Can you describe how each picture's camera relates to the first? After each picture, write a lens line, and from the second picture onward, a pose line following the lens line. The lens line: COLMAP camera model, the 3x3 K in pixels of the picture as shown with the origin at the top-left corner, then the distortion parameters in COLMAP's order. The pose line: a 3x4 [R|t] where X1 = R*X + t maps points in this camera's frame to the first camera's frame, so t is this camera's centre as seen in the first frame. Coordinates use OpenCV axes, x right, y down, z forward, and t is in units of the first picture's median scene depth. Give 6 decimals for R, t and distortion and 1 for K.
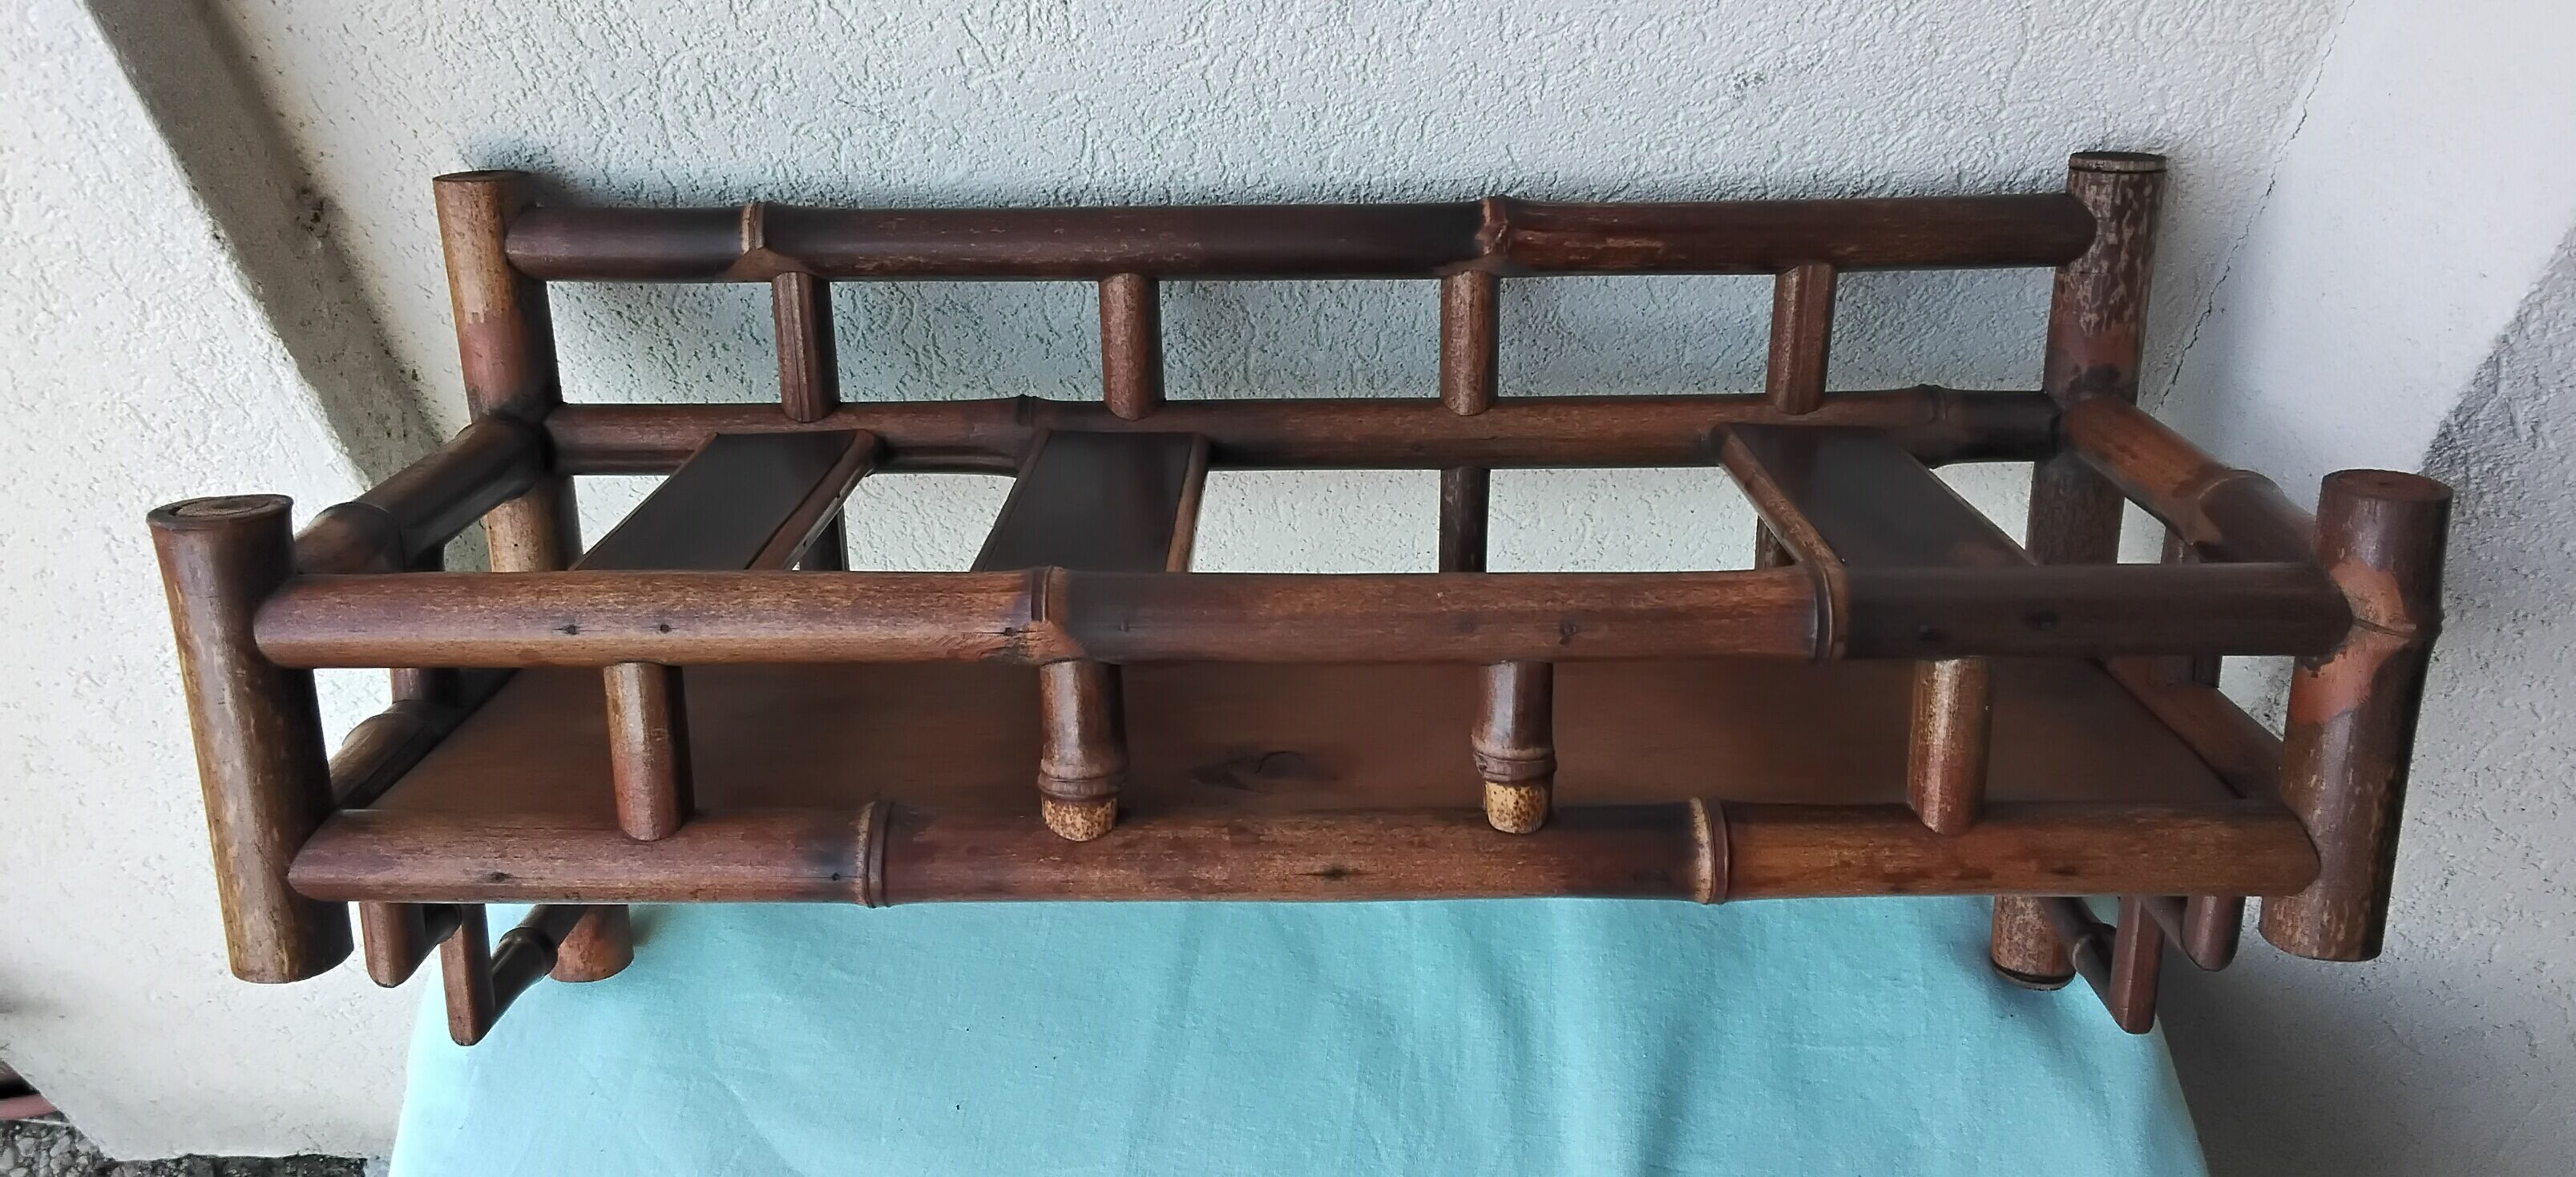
lens RADIAL K [[2054.2, 0, 1320.0], [0, 2054.2, 663.8], [0, 0, 1]] dist [0.086621, -0.106925]
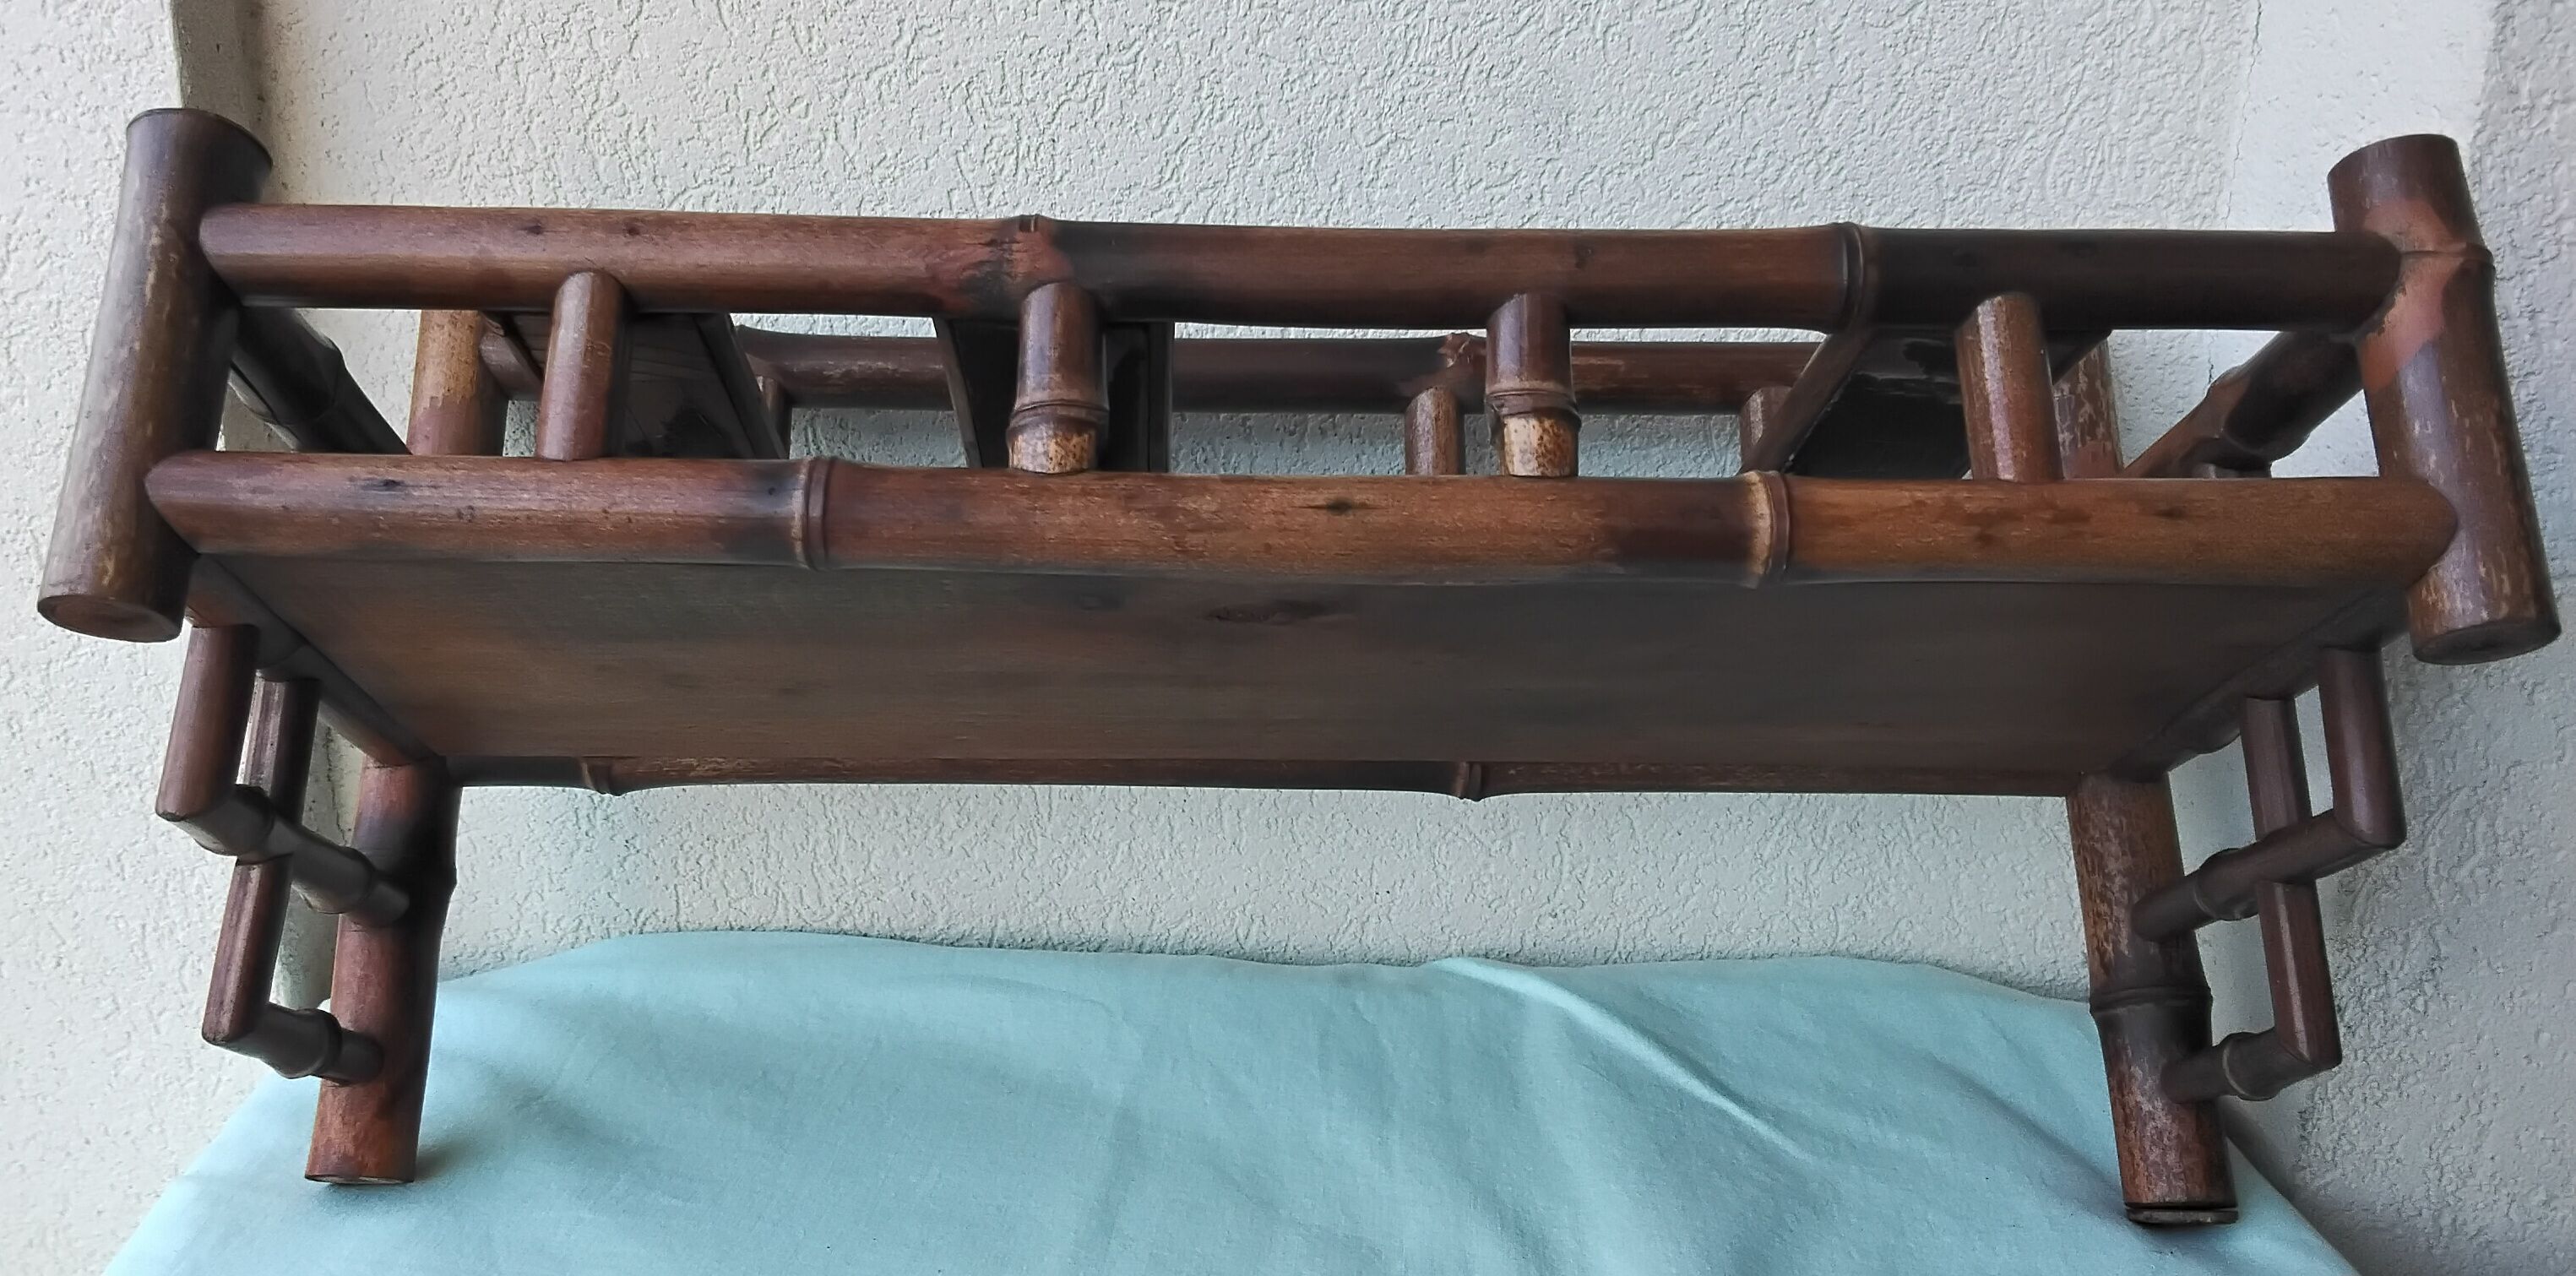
lens RADIAL K [[2192.2, 0, 1213.6], [0, 2192.2, 658.5], [0, 0, 1]] dist [0.092223, -0.133013]
pose [[0.999838, 0.016160, 0.007939, -0.041365], [-0.008011, 0.794170, -0.607643, 0.566862], [-0.016124, 0.607480, 0.794171, 0.232385]]
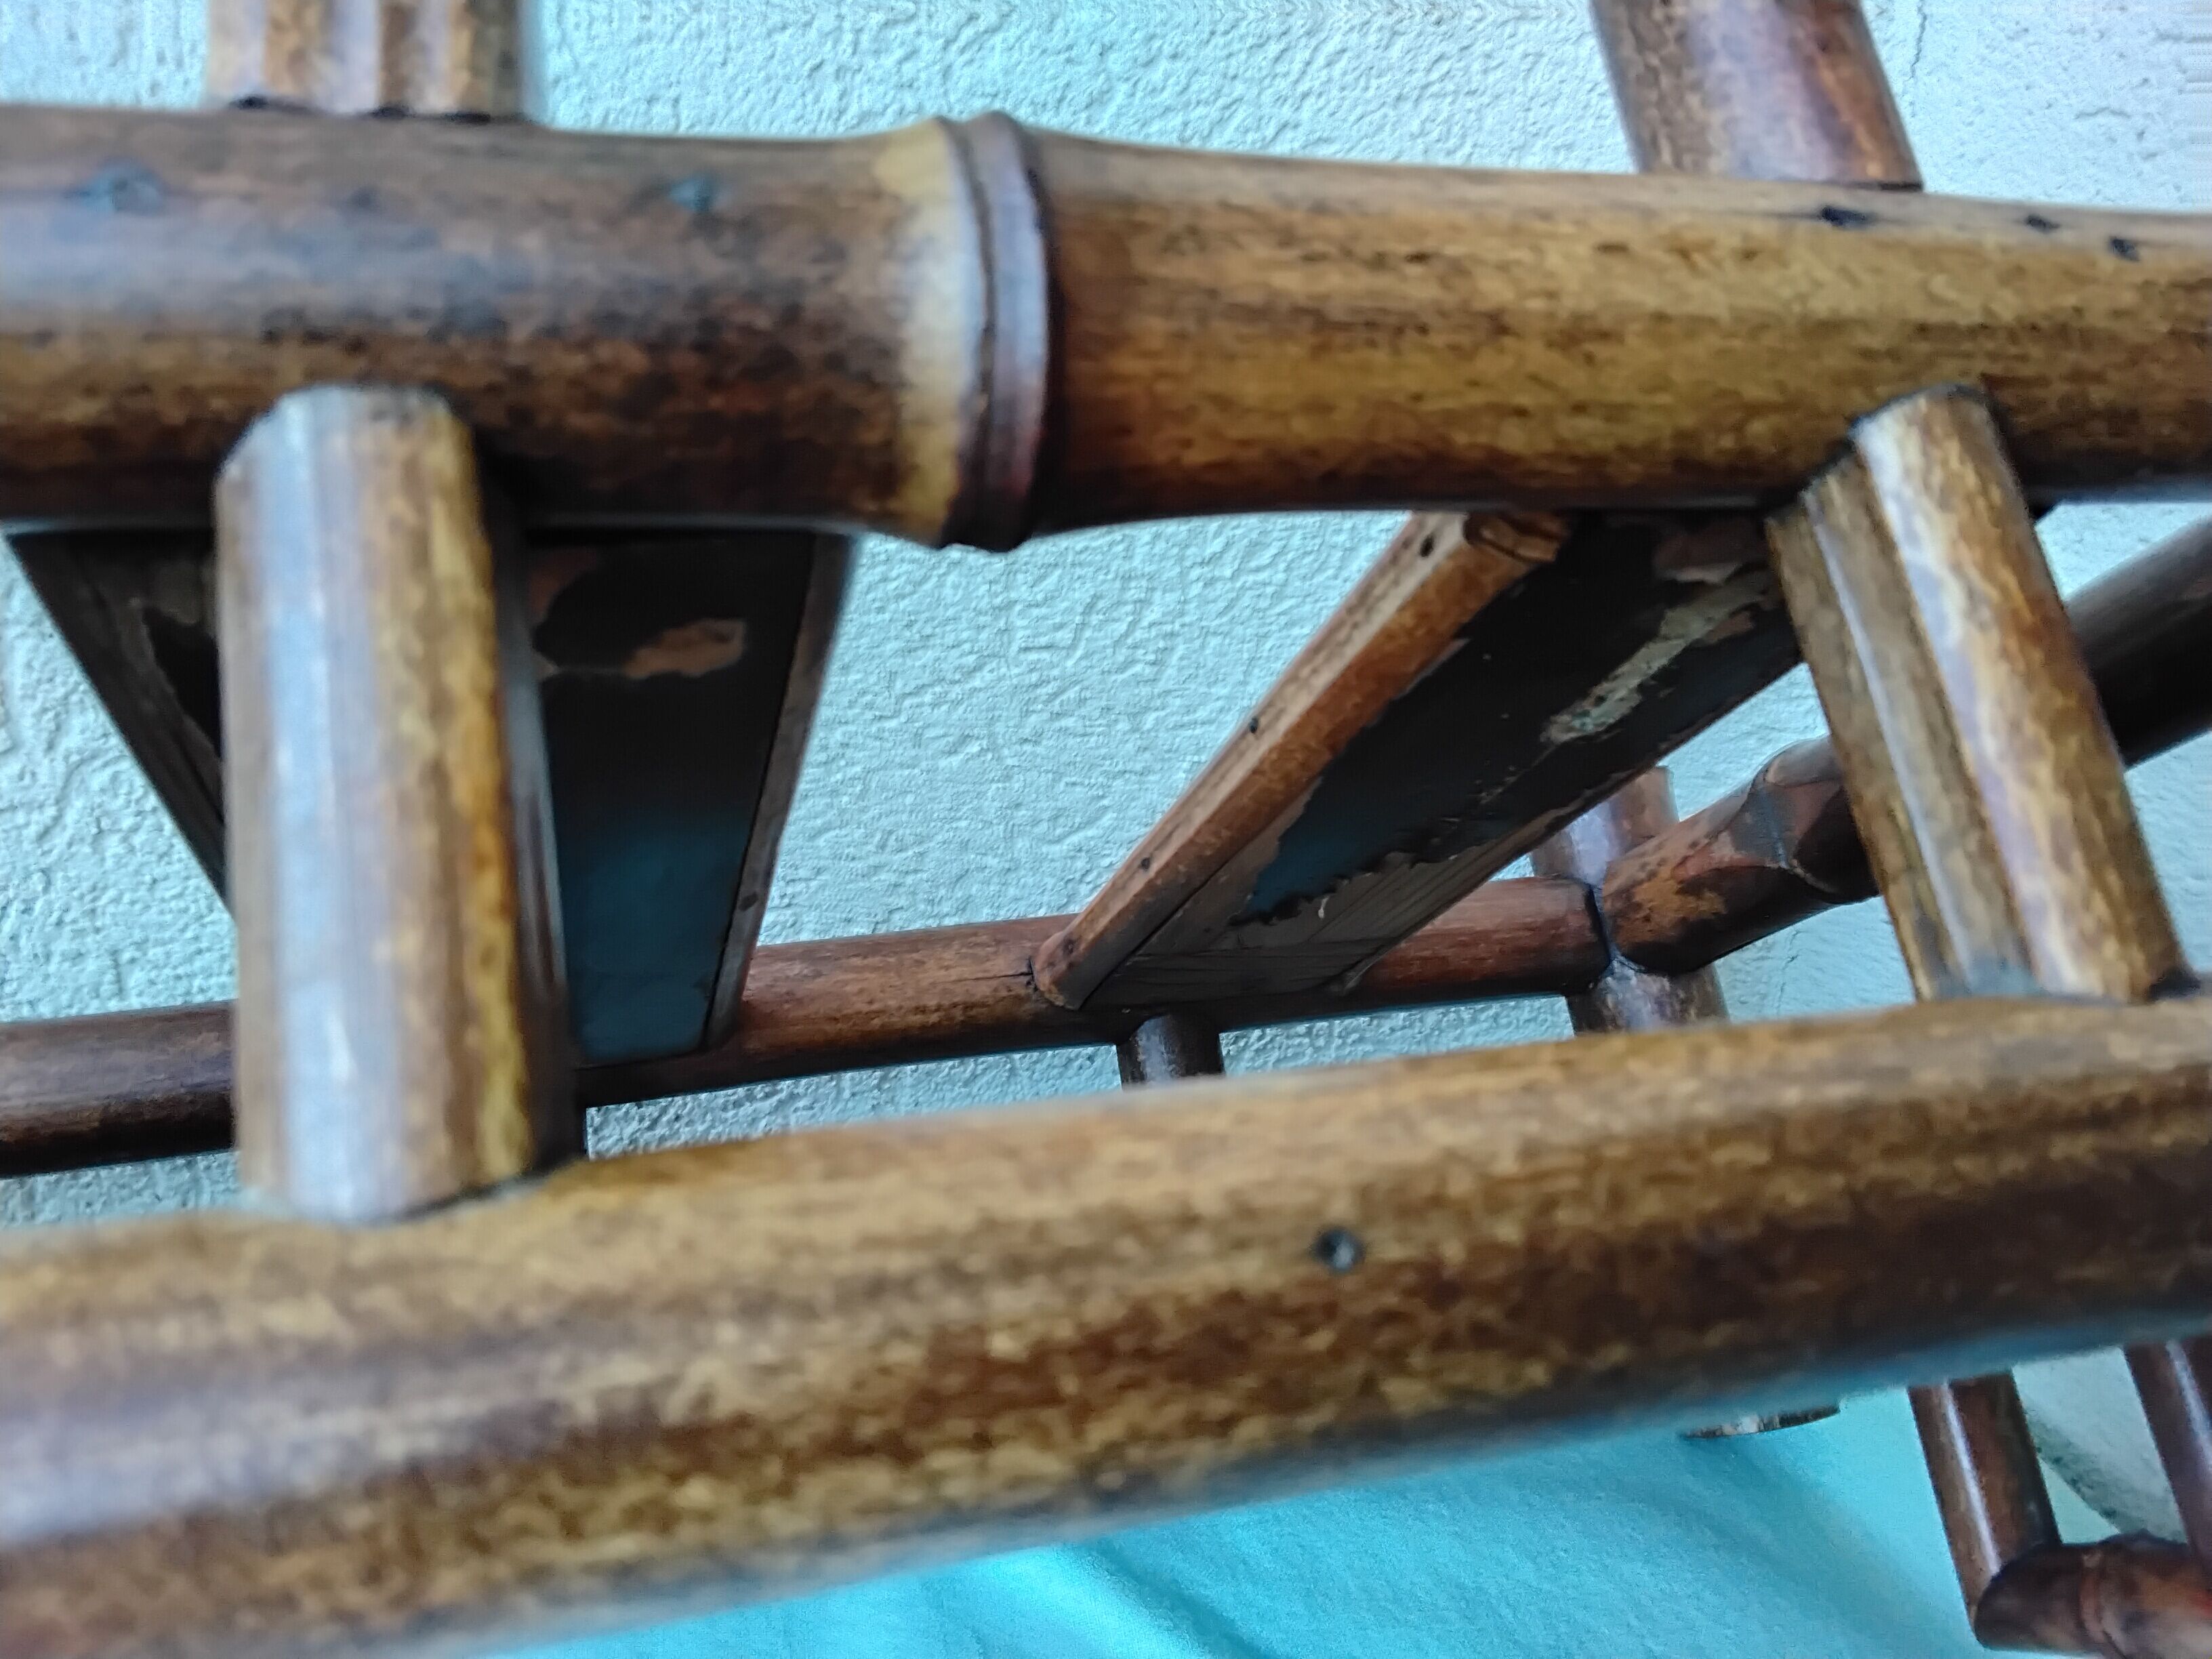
lens RADIAL K [[1723.0, 0, 1088.7], [0, 1723.0, 796.8], [0, 0, 1]] dist [0.073755, -0.096659]
pose [[0.956226, -0.062570, 0.285862, 0.082773], [0.228499, 0.769927, -0.595820, 0.154162], [-0.182812, 0.635057, 0.750521, 0.804060]]
